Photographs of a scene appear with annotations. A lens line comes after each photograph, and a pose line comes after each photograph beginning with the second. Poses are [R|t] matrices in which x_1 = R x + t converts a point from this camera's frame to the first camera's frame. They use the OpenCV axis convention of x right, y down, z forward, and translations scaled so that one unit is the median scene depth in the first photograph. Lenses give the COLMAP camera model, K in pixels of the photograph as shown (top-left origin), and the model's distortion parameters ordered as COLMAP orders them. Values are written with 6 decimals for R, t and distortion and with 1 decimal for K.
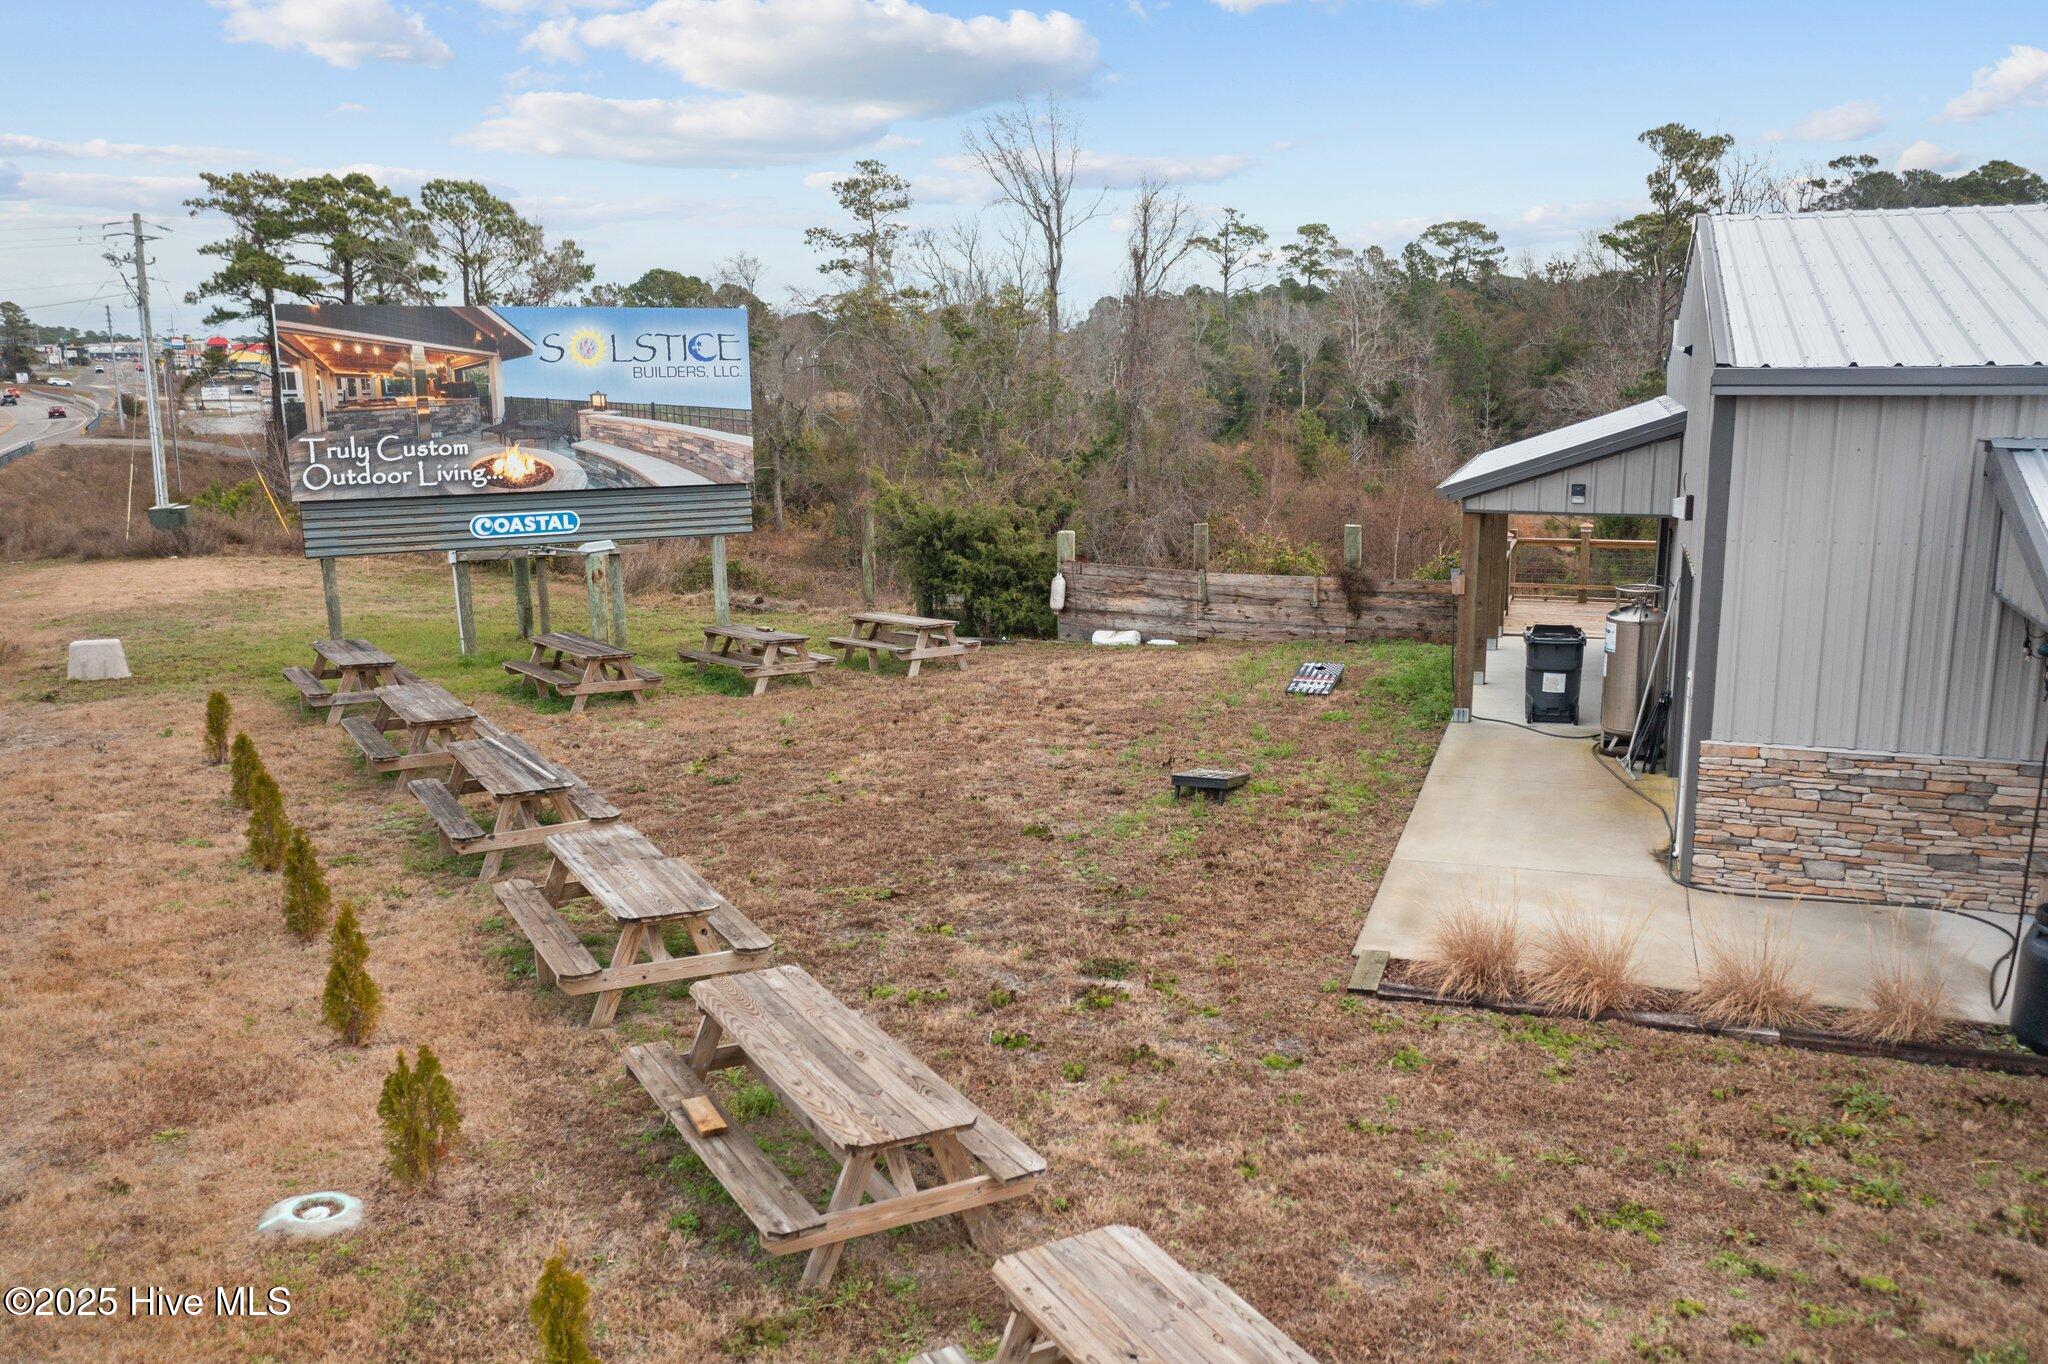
lens RADIAL K [[1719.8, 0, 1023.8], [0, 1719.8, 680.7], [0, 0, 1]] dist [0.002690, -0.001334]
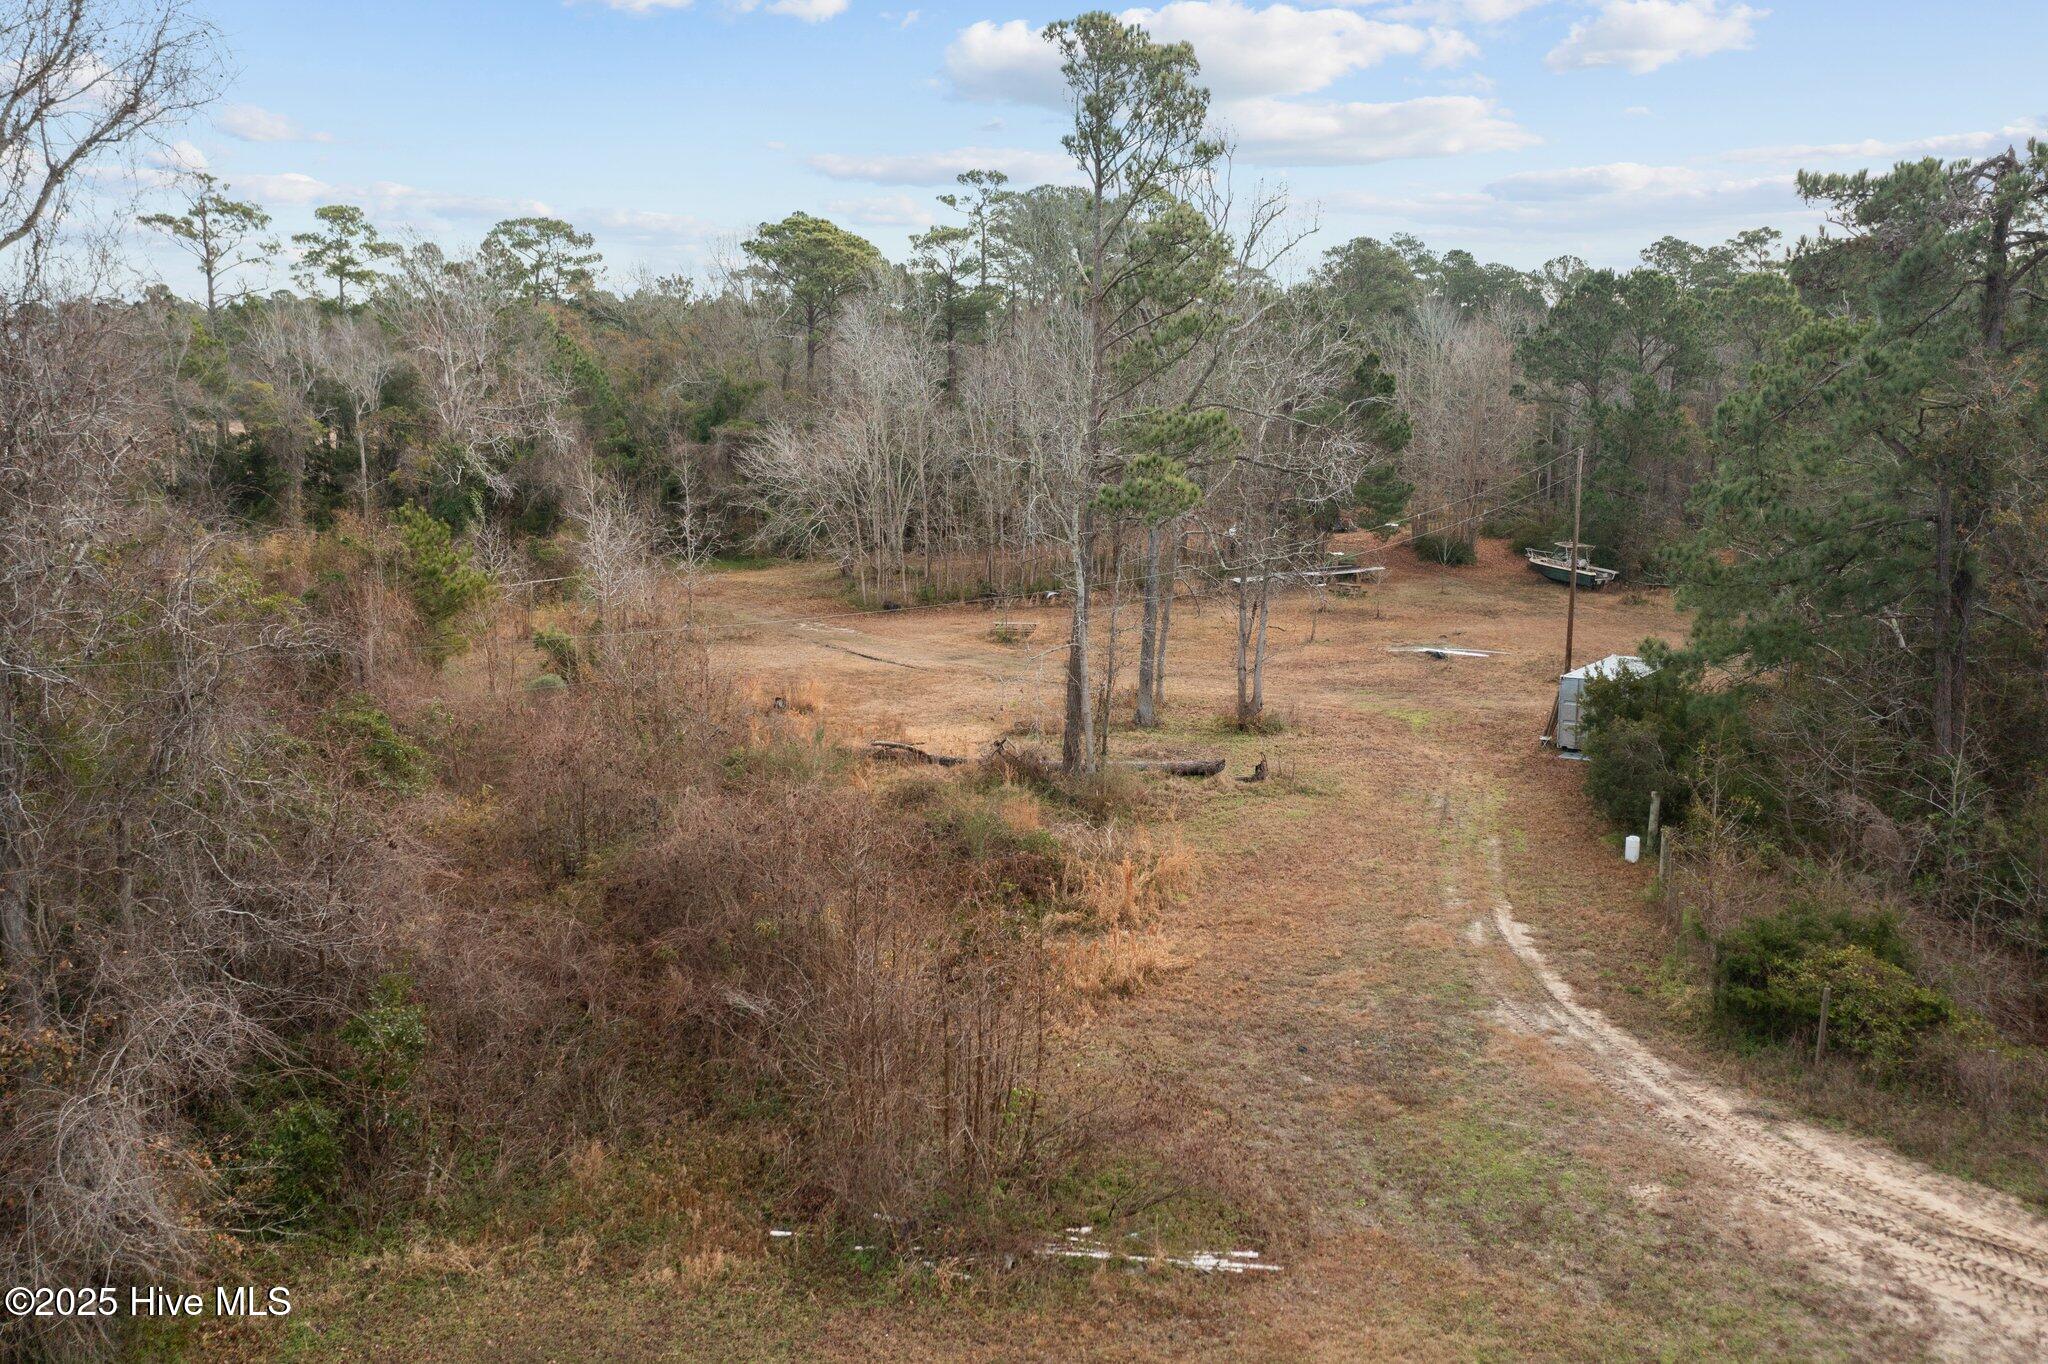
lens RADIAL K [[1643.3, 0, 1022.6], [0, 1643.3, 688.4], [0, 0, 1]] dist [-0.007290, -0.008882]
pose [[0.836392, -0.089401, 0.540791, 0.023145], [0.090486, 0.995593, 0.024640, -0.061614], [-0.540611, 0.028325, 0.840796, 0.295699]]
